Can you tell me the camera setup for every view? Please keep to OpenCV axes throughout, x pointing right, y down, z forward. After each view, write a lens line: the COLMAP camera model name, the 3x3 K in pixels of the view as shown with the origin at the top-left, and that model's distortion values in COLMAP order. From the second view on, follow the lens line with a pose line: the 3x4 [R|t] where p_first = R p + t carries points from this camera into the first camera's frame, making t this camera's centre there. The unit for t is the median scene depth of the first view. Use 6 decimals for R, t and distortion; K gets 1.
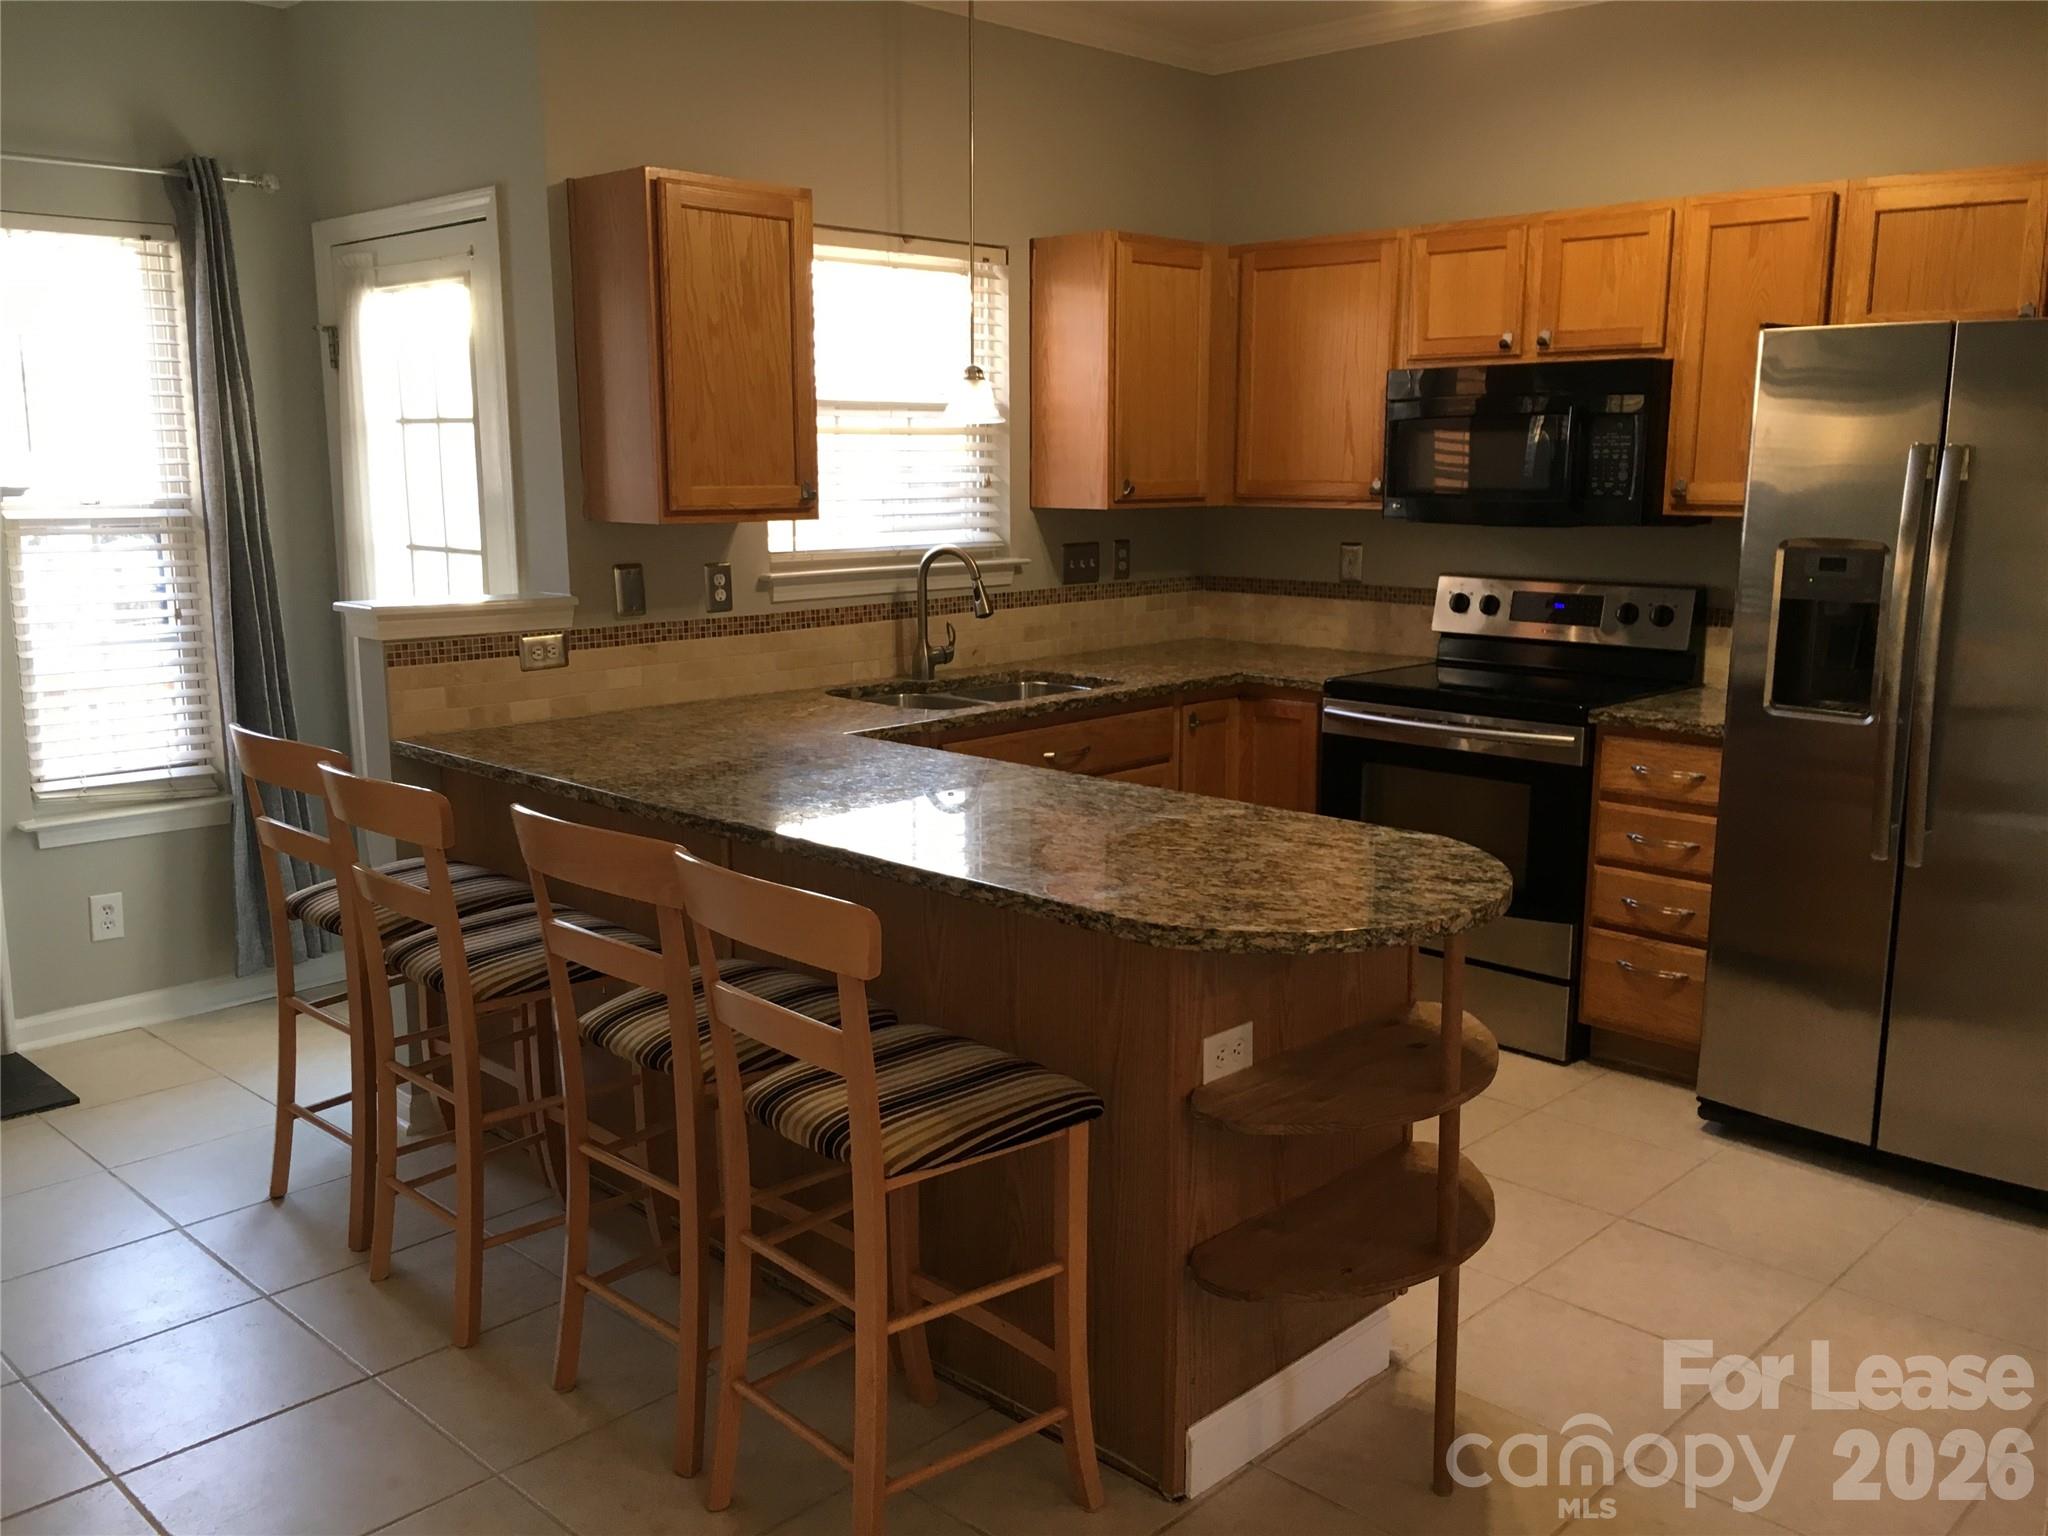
lens RADIAL K [[1740.3, 0, 1015.0], [0, 1740.3, 770.2], [0, 0, 1]] dist [0.072792, -0.093110]
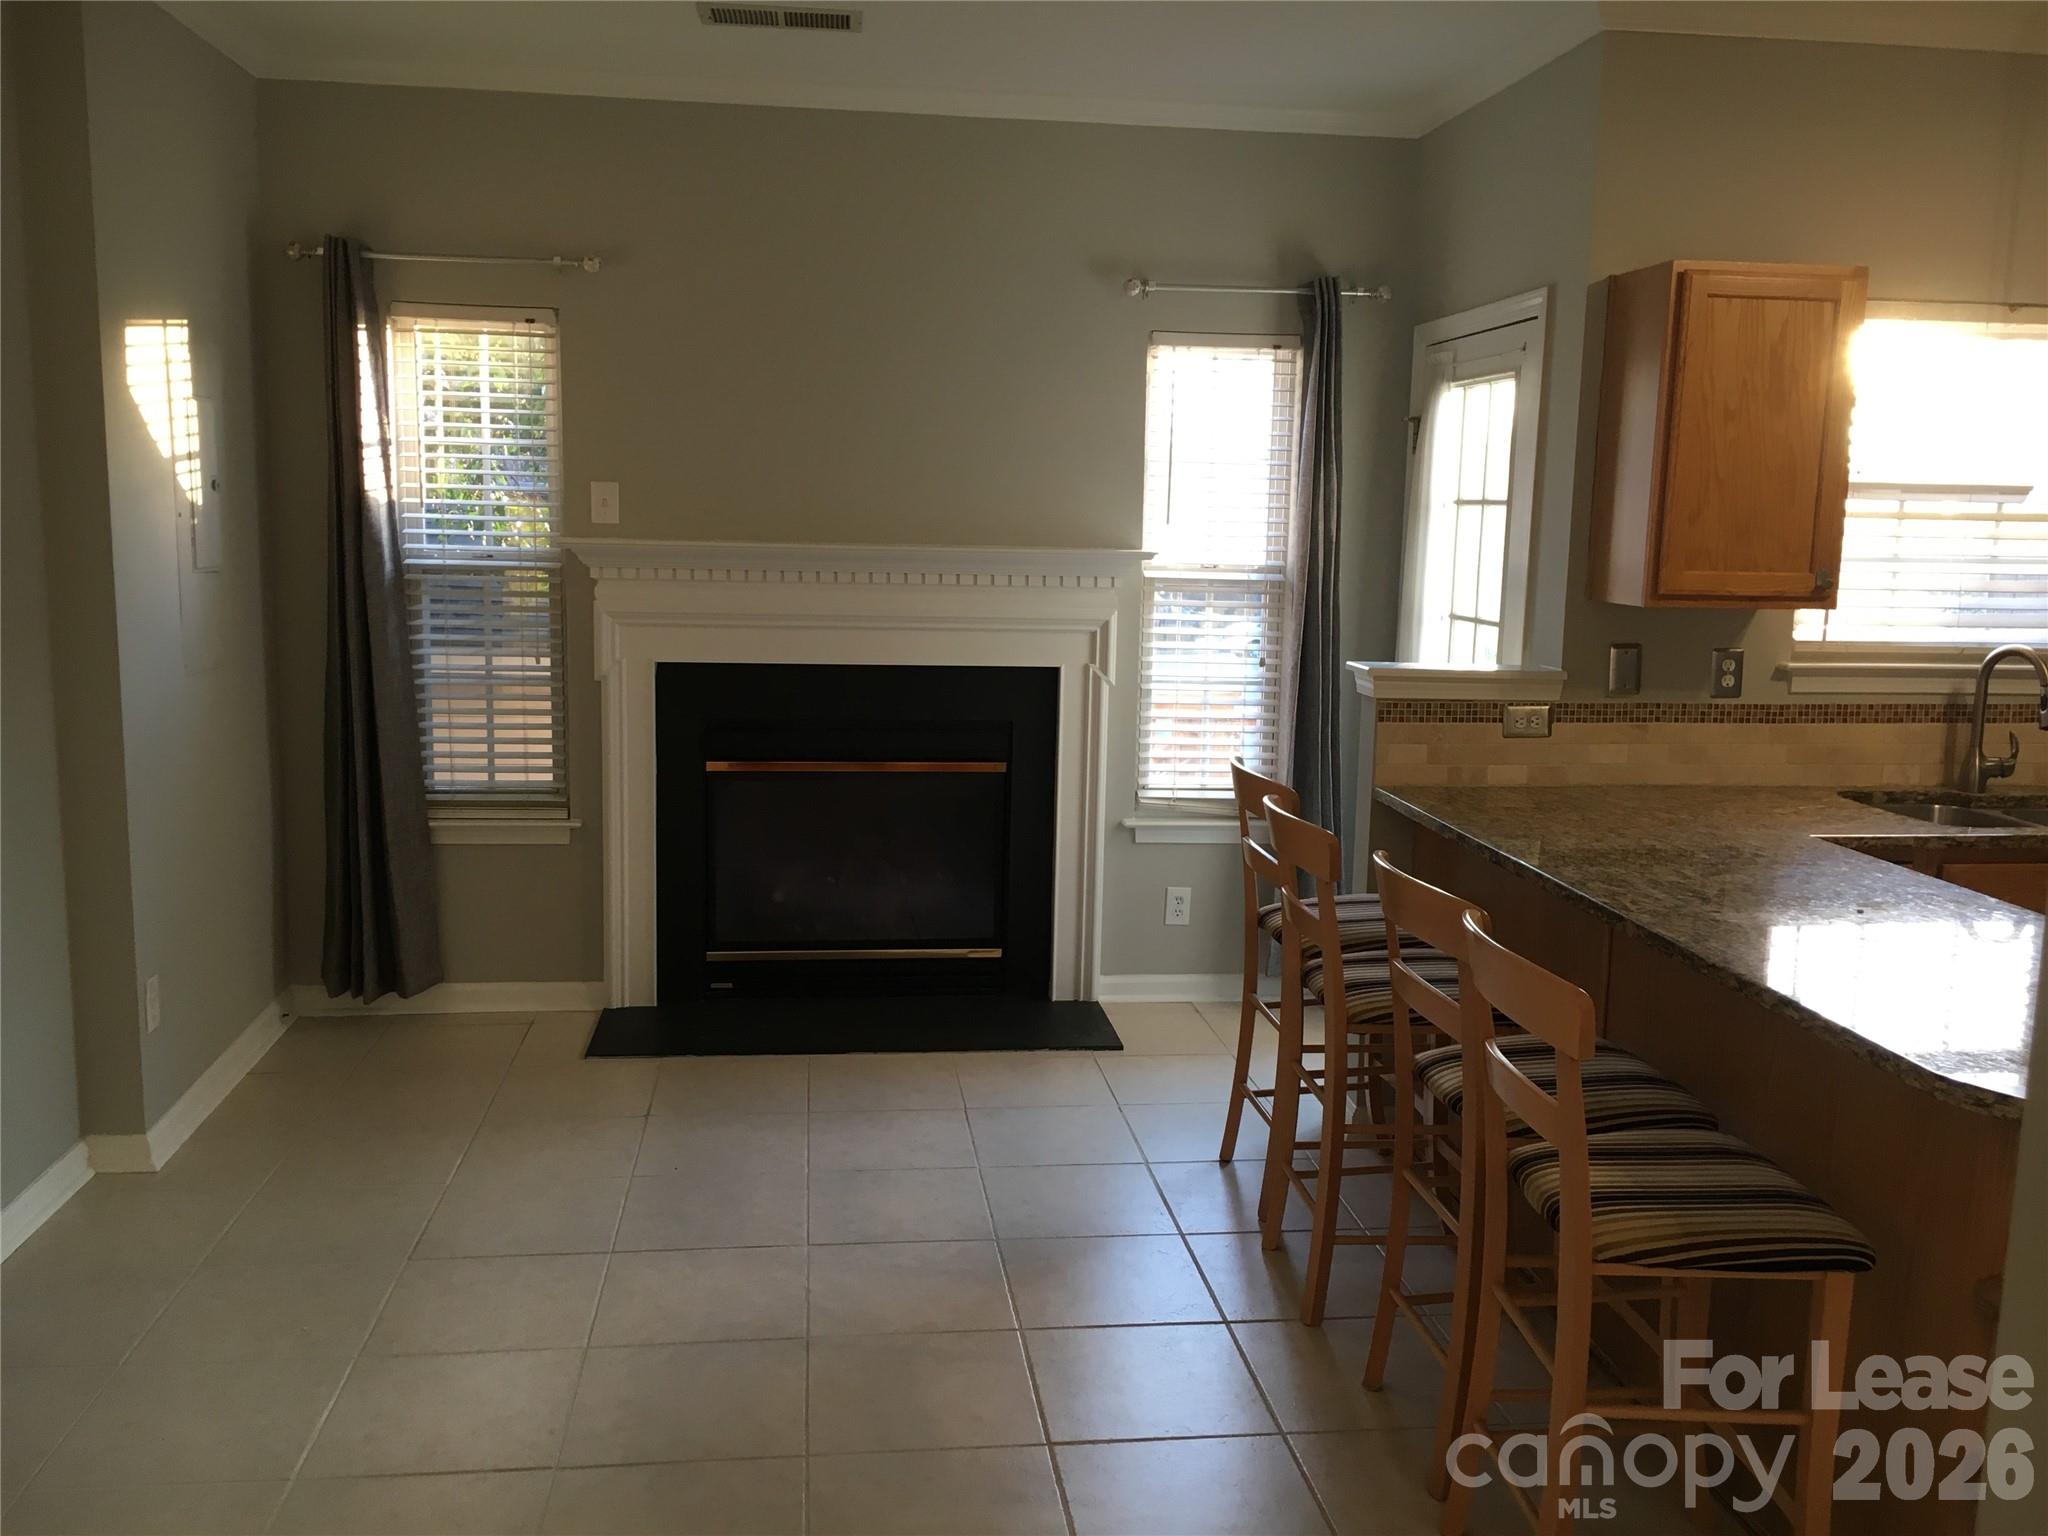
lens RADIAL K [[1740.3, 0, 1022.2], [0, 1740.3, 772.0], [0, 0, 1]] dist [0.072792, -0.093110]
pose [[0.778907, 0.112336, -0.616996, 0.137437], [-0.134034, 0.990913, 0.011208, -0.007810], [0.612649, 0.073968, 0.786886, -0.014374]]
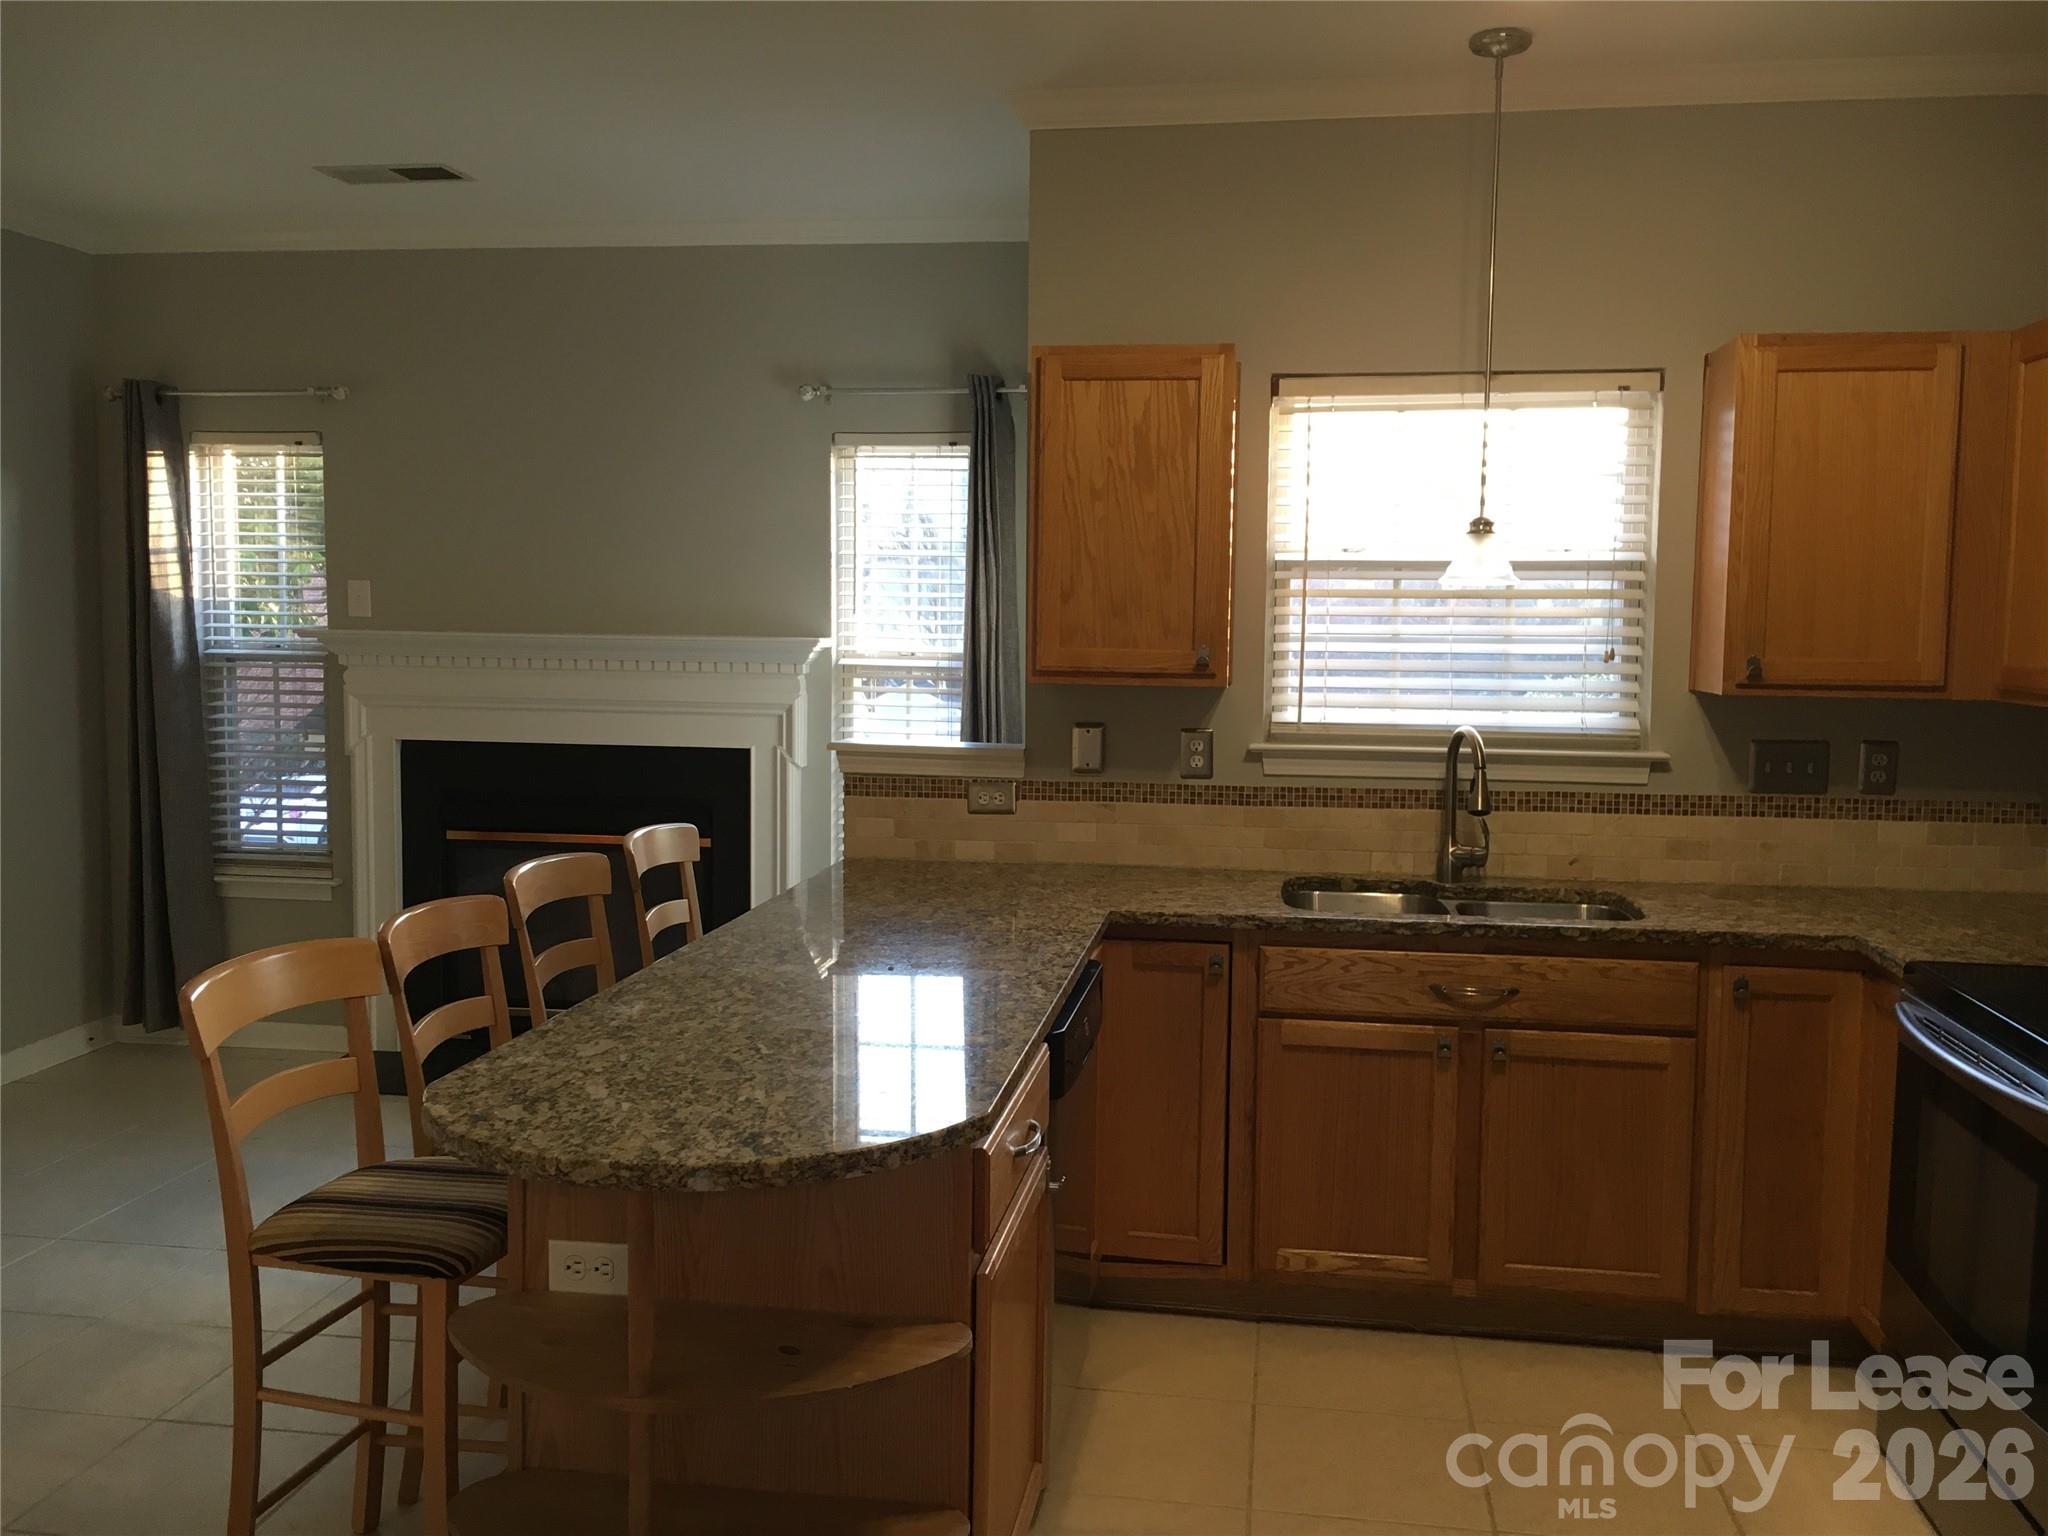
lens RADIAL K [[1740.3, 0, 1013.9], [0, 1740.3, 775.7], [0, 0, 1]] dist [0.072792, -0.093110]
pose [[0.585741, 0.082610, -0.806277, 0.554834], [-0.157734, 0.987390, -0.013424, -0.064040], [0.795002, 0.135041, 0.591385, 0.350627]]
